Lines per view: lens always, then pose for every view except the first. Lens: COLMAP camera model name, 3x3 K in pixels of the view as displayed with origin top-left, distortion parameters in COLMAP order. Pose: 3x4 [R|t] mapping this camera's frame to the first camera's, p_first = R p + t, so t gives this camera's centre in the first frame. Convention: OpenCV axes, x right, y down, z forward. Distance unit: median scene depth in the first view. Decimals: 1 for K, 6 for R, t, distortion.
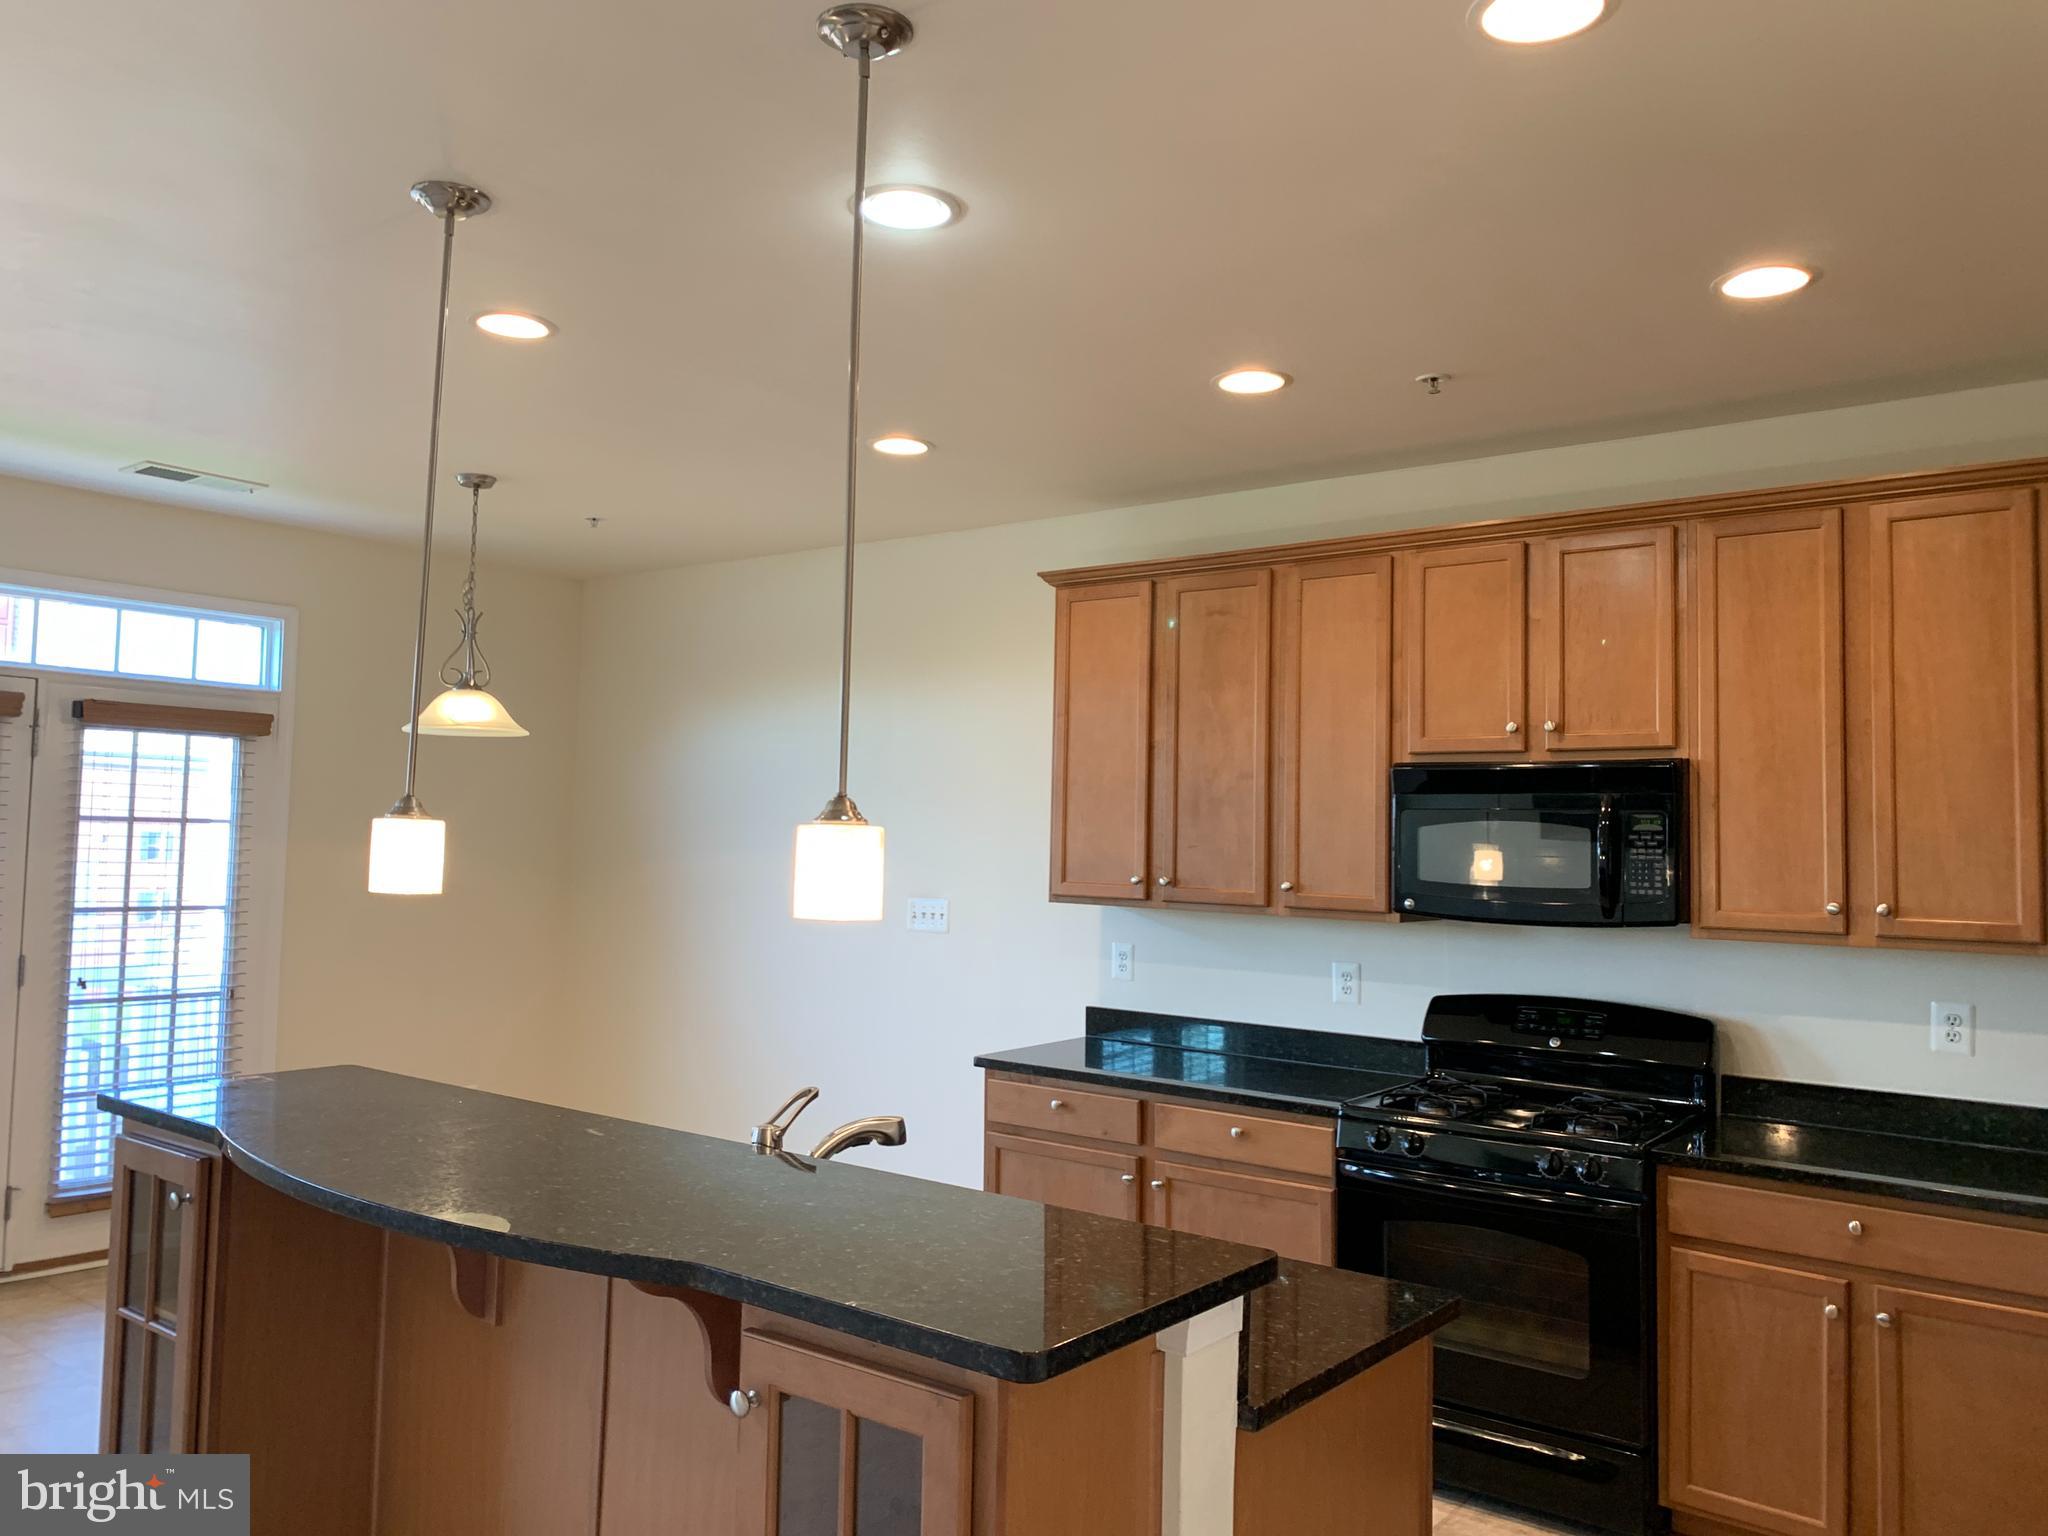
lens RADIAL K [[1568.0, 0, 1018.9], [0, 1568.0, 762.5], [0, 0, 1]] dist [0.023550, -0.017563]
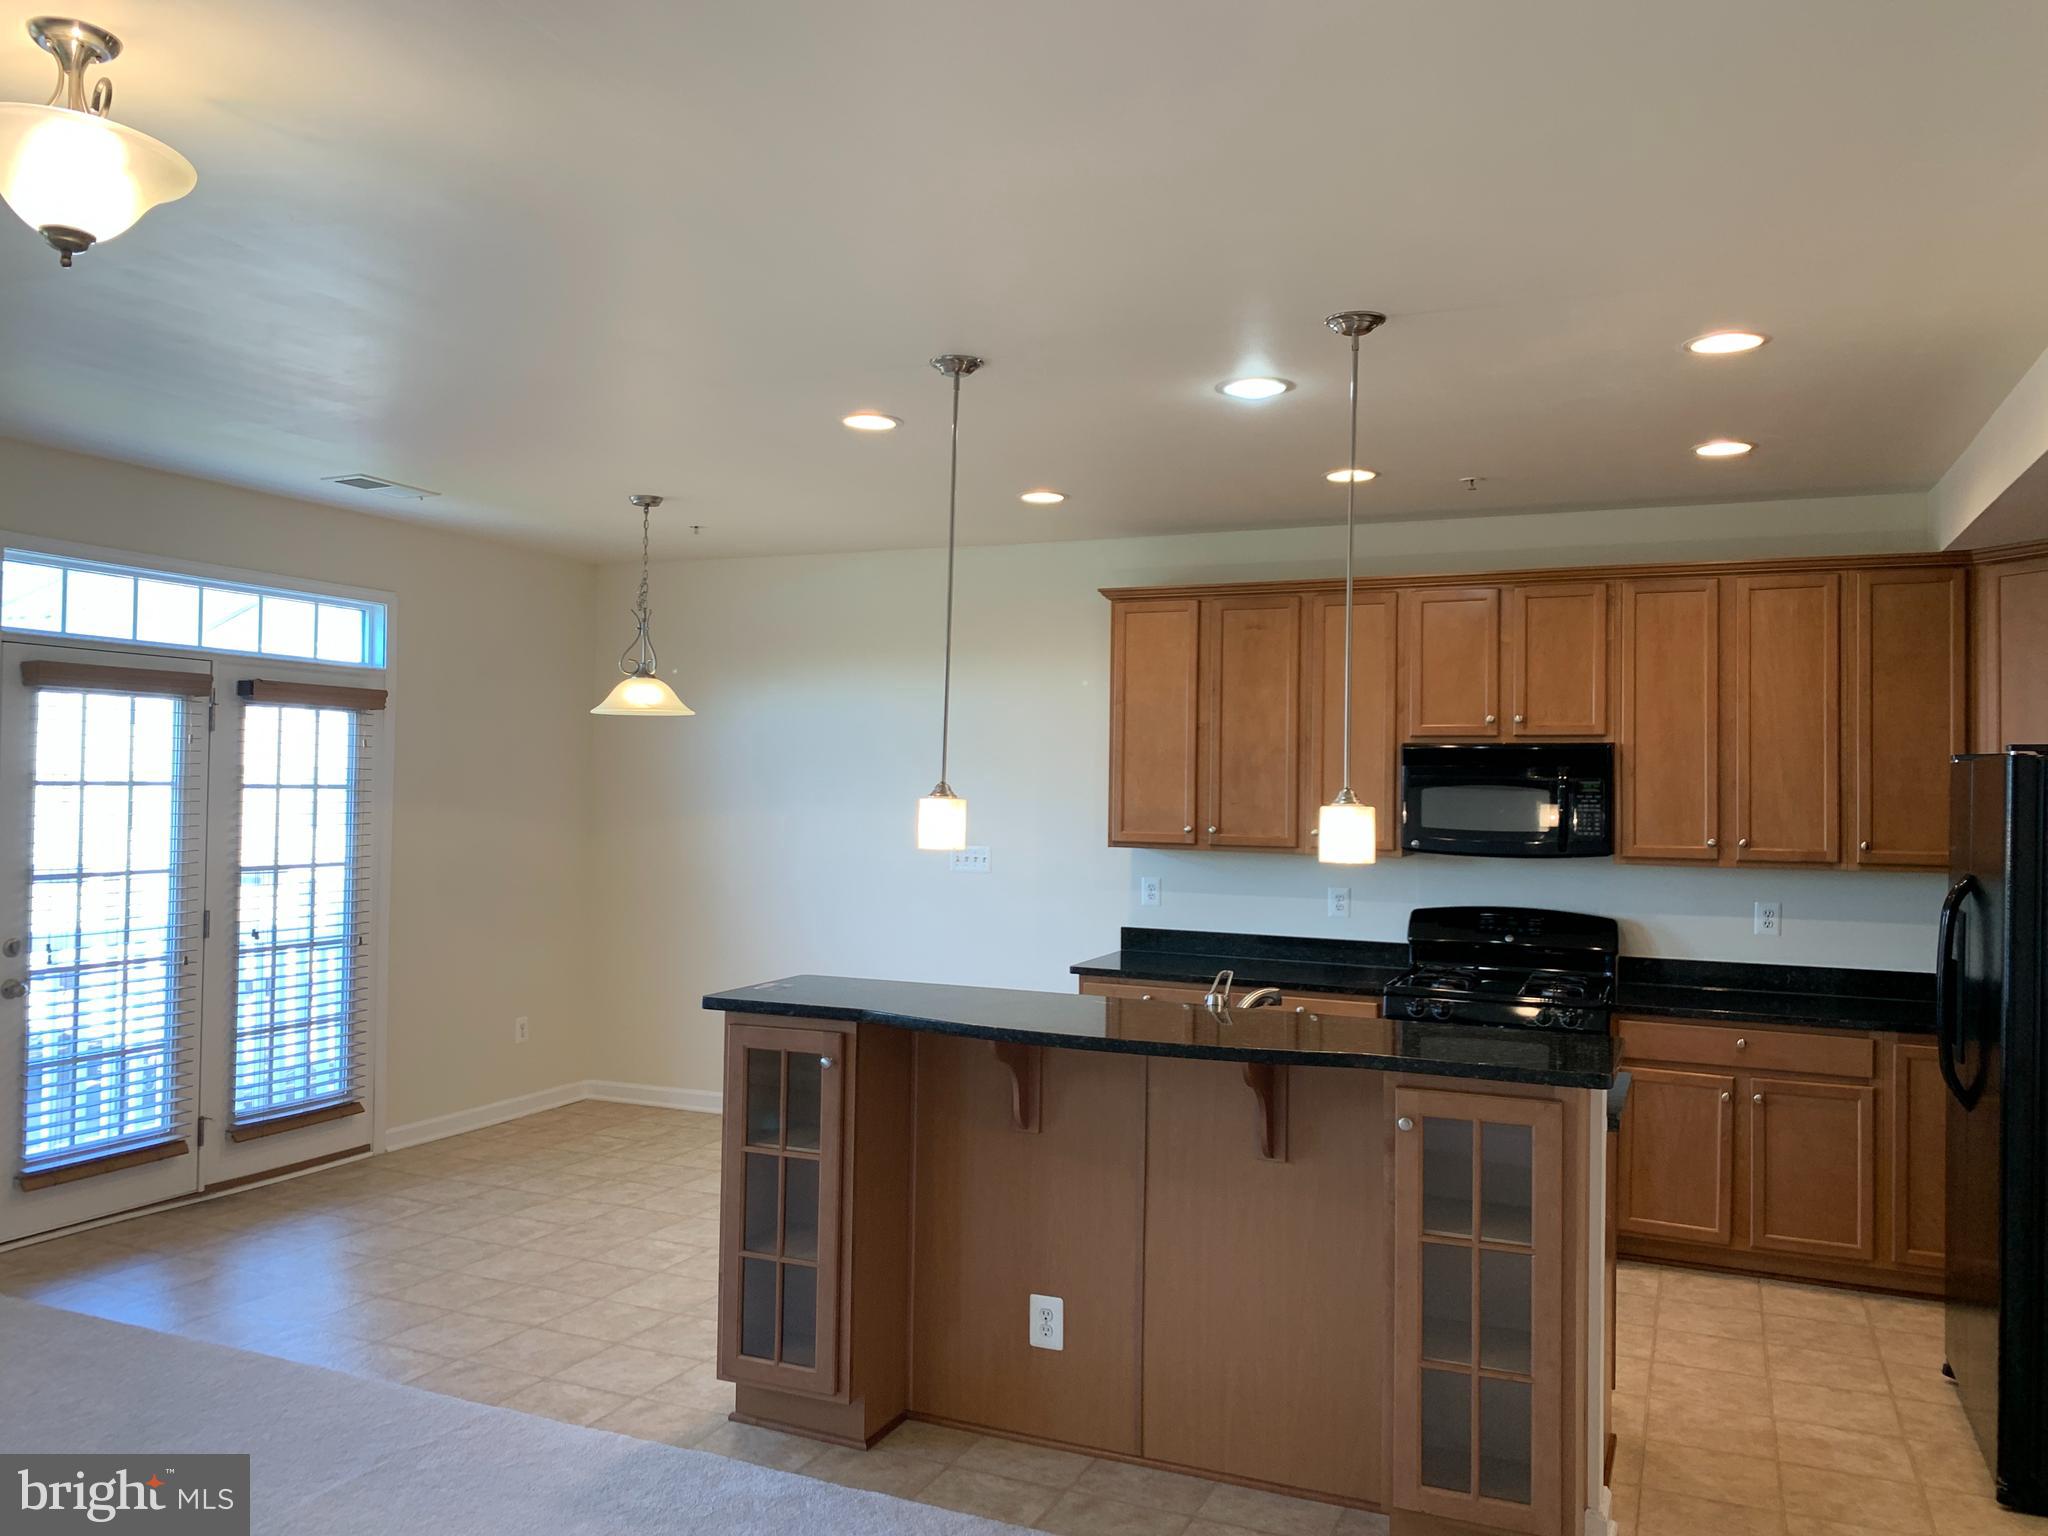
lens RADIAL K [[1568.0, 0, 1033.5], [0, 1568.0, 761.0], [0, 0, 1]] dist [0.023550, -0.017563]
pose [[0.968868, -0.003884, 0.247546, -0.387598], [-0.005475, 0.999296, 0.037111, -0.030873], [-0.247516, -0.037311, 0.968165, -0.243770]]
